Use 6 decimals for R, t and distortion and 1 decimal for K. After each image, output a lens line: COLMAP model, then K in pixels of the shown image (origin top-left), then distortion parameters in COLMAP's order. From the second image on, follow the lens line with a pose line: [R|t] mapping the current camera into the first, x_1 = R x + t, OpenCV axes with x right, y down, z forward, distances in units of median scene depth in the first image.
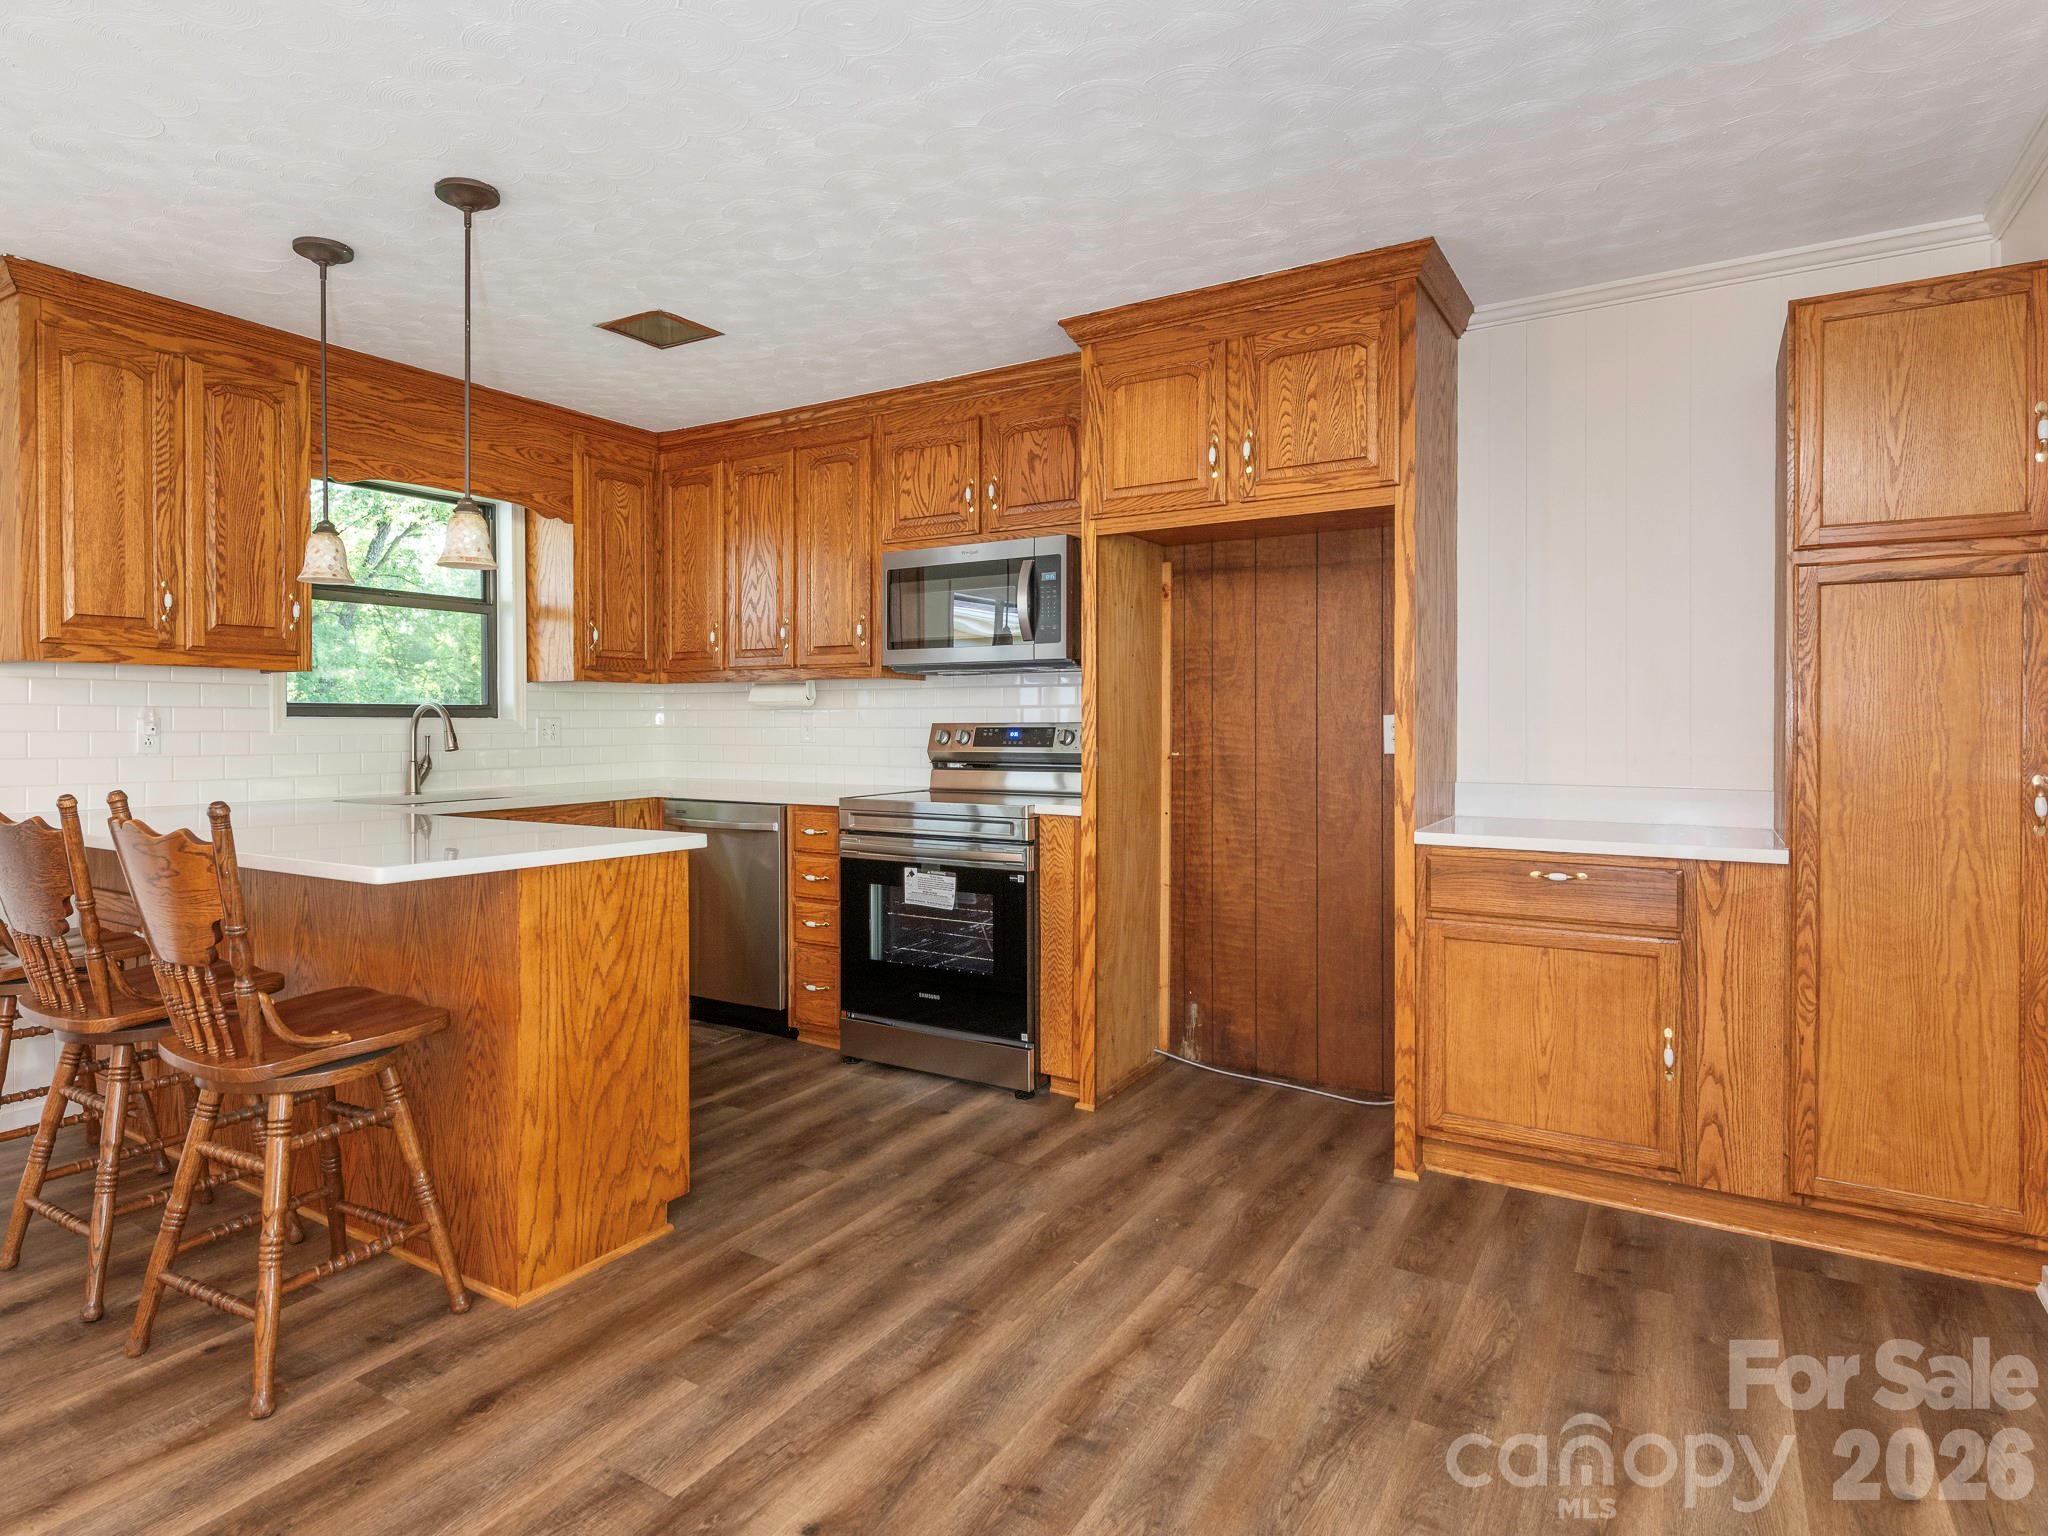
lens RADIAL K [[1178.4, 0, 917.3], [0, 1178.4, 727.0], [0, 0, 1]] dist [0.017470, -0.014980]
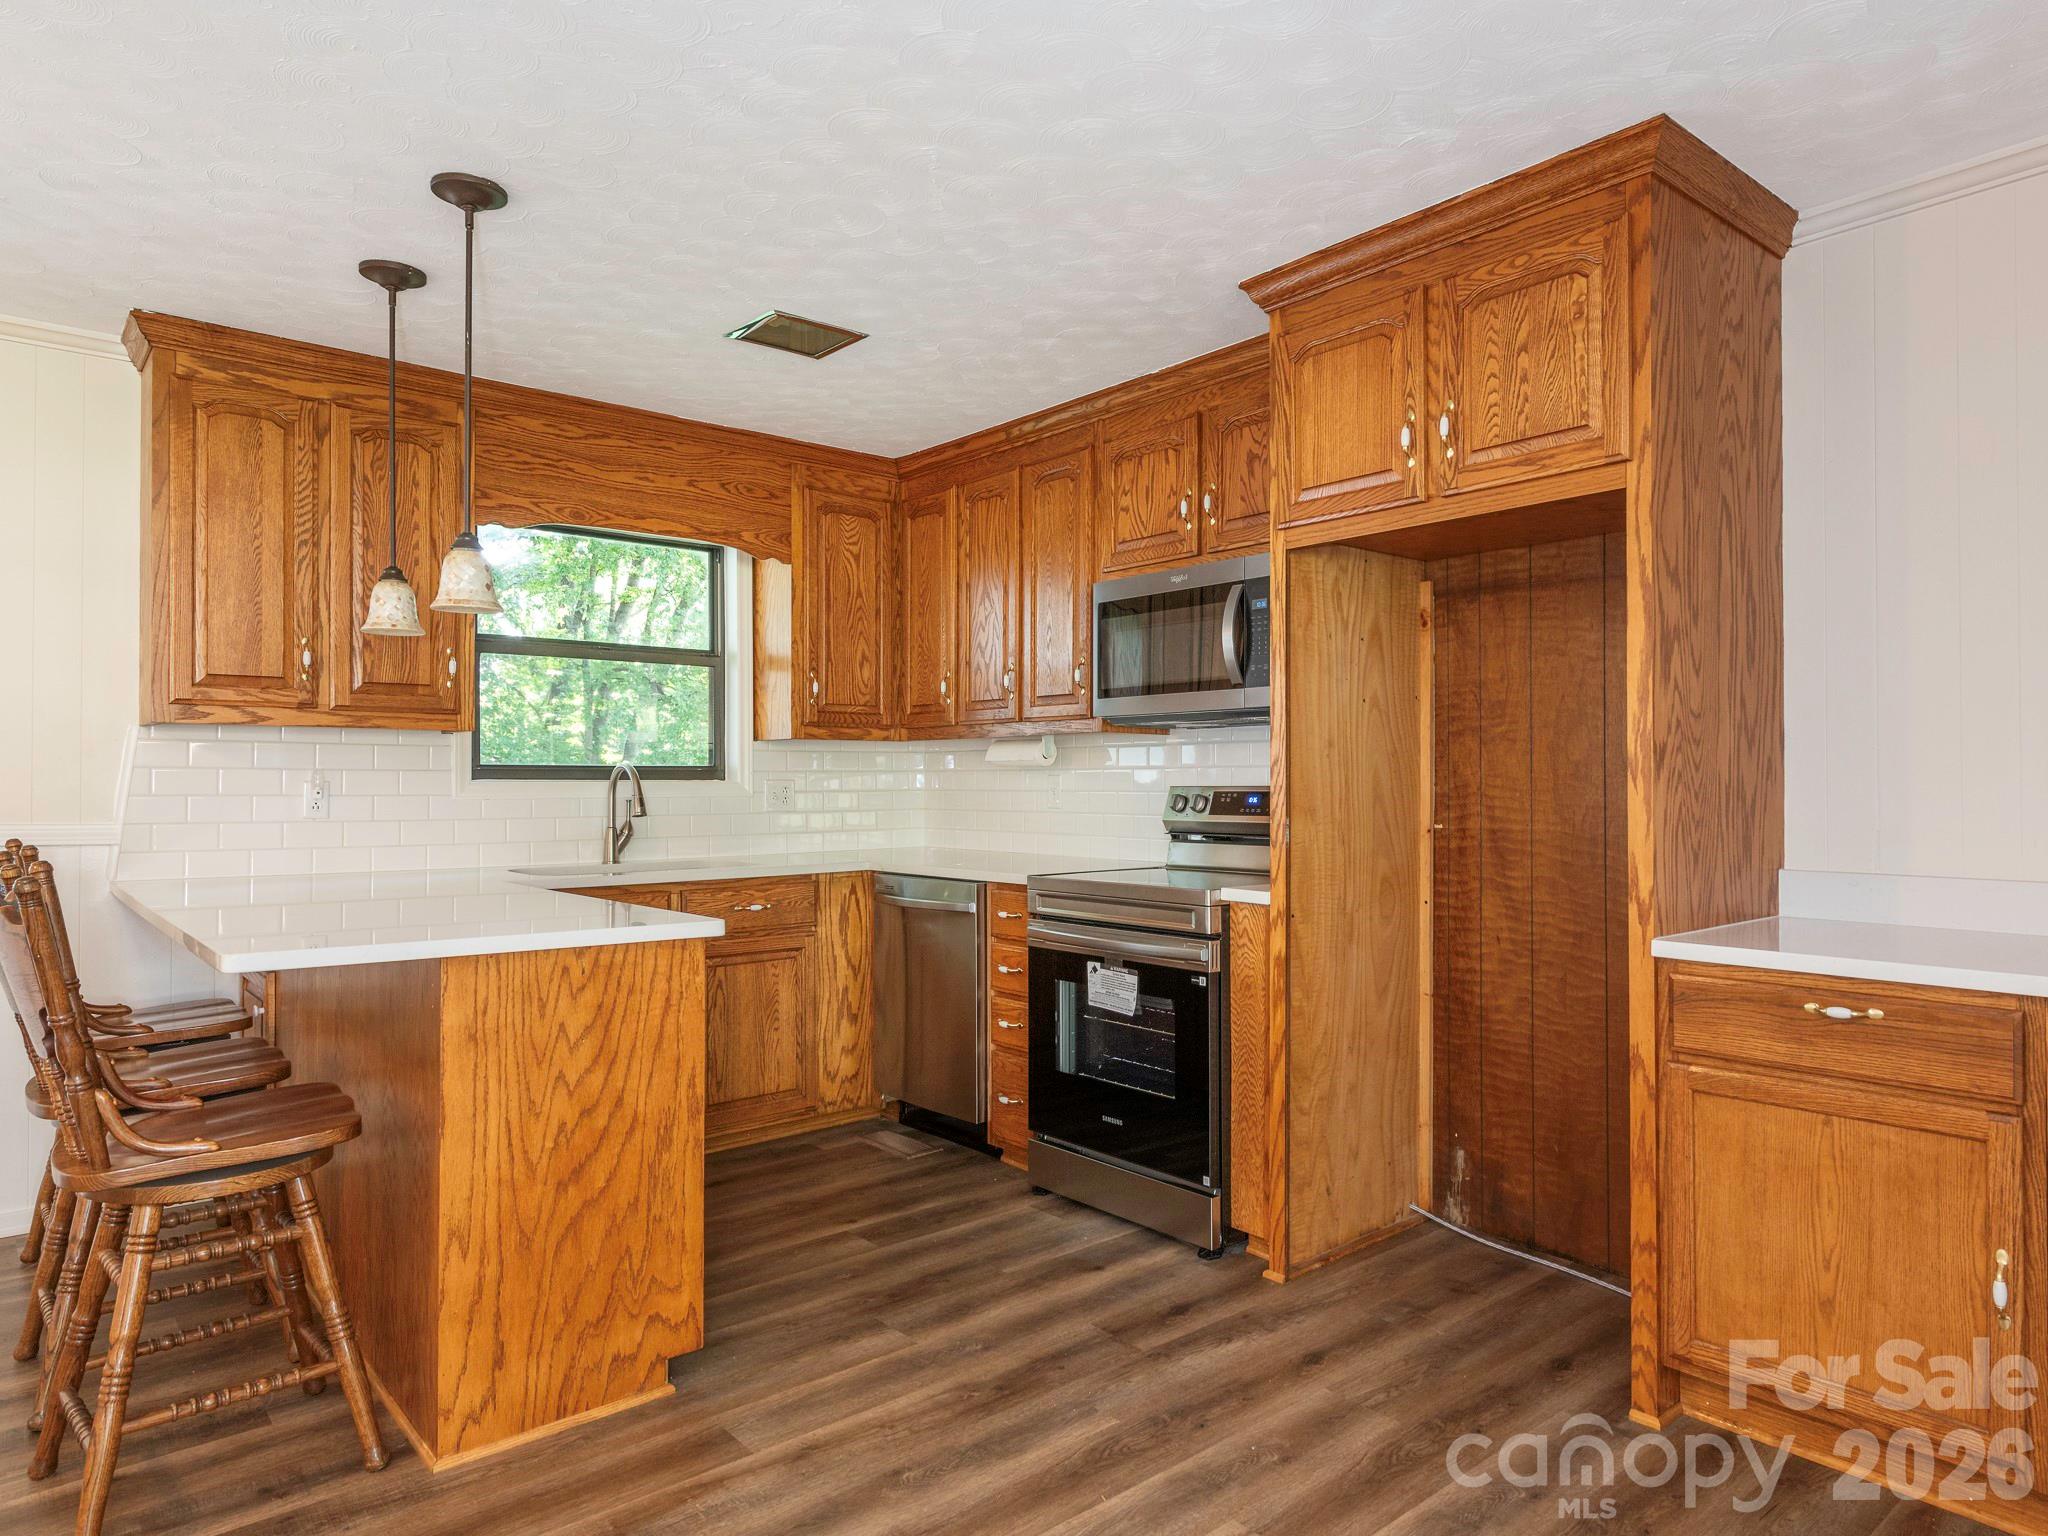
lens RADIAL K [[1298.7, 0, 1139.4], [0, 1298.7, 767.1], [0, 0, 1]] dist [0.020150, -0.021081]
pose [[0.972333, -0.002796, -0.233581, 0.250930], [-0.000906, 0.999876, -0.015739, -0.002876], [0.233596, 0.015515, 0.972210, 0.129095]]
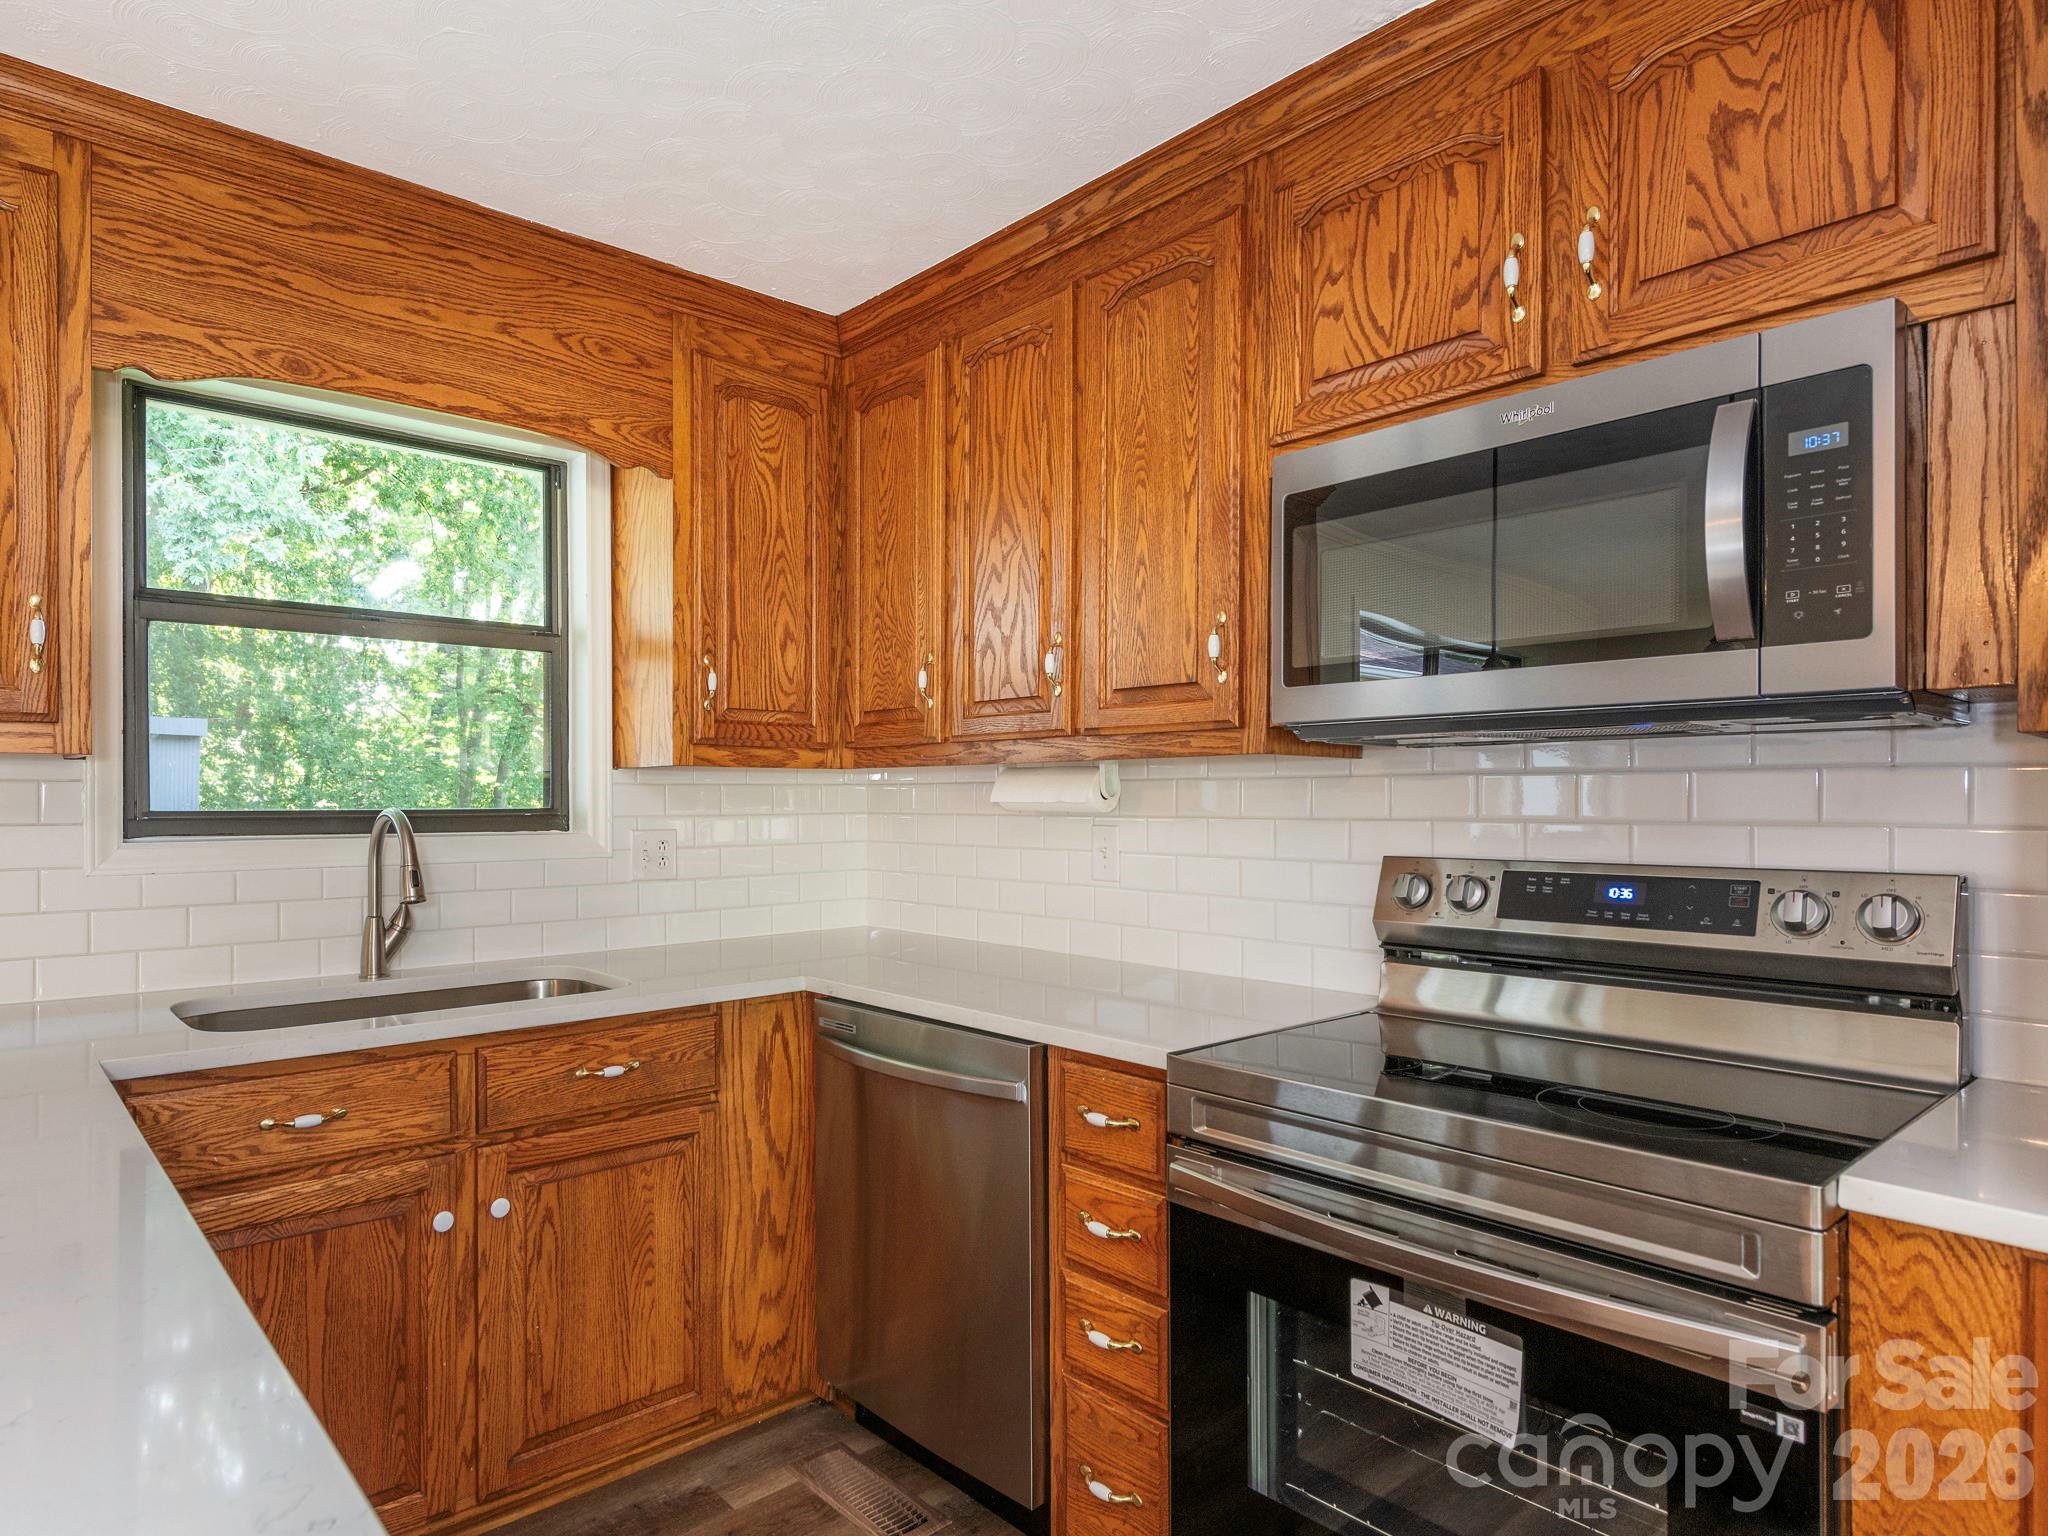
lens RADIAL K [[1175.6, 0, 919.7], [0, 1175.6, 792.6], [0, 0, 1]] dist [0.018560, -0.010382]
pose [[0.961095, -0.000885, -0.276217, -0.039685], [-0.001980, 0.999947, -0.010091, -0.027211], [0.276211, 0.010246, 0.961042, 0.648415]]
